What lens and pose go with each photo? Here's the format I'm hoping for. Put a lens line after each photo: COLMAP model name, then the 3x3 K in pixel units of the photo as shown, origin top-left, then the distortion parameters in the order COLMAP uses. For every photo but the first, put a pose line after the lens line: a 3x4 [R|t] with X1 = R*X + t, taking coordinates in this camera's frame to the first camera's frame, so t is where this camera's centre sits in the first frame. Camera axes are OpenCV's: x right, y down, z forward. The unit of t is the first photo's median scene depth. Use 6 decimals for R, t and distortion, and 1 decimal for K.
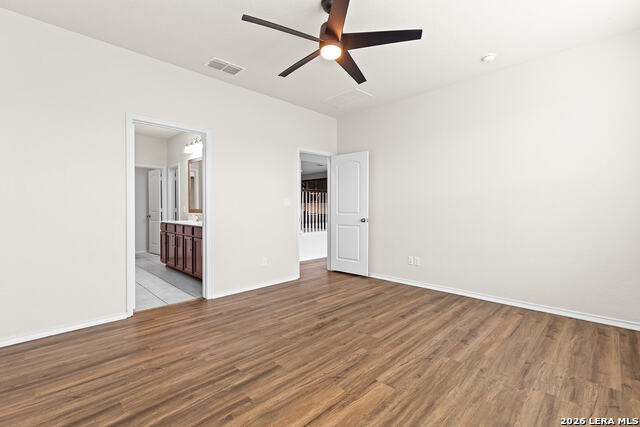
lens RADIAL K [[291.5, 0, 318.1], [0, 291.5, 208.4], [0, 0, 1]] dist [0.011743, -0.000226]
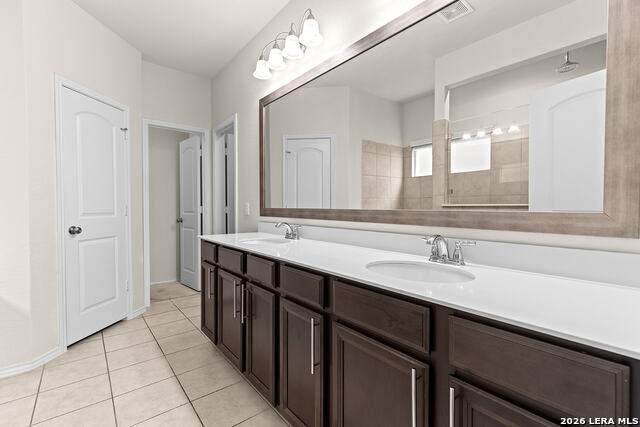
lens RADIAL K [[291.5, 0, 321.8], [0, 291.5, 213.0], [0, 0, 1]] dist [0.011743, -0.000226]
pose [[0.995838, 0.009675, -0.090628, -0.270185], [-0.008665, 0.999896, 0.011524, 0.003433], [0.090730, -0.010691, 0.995818, 0.492253]]
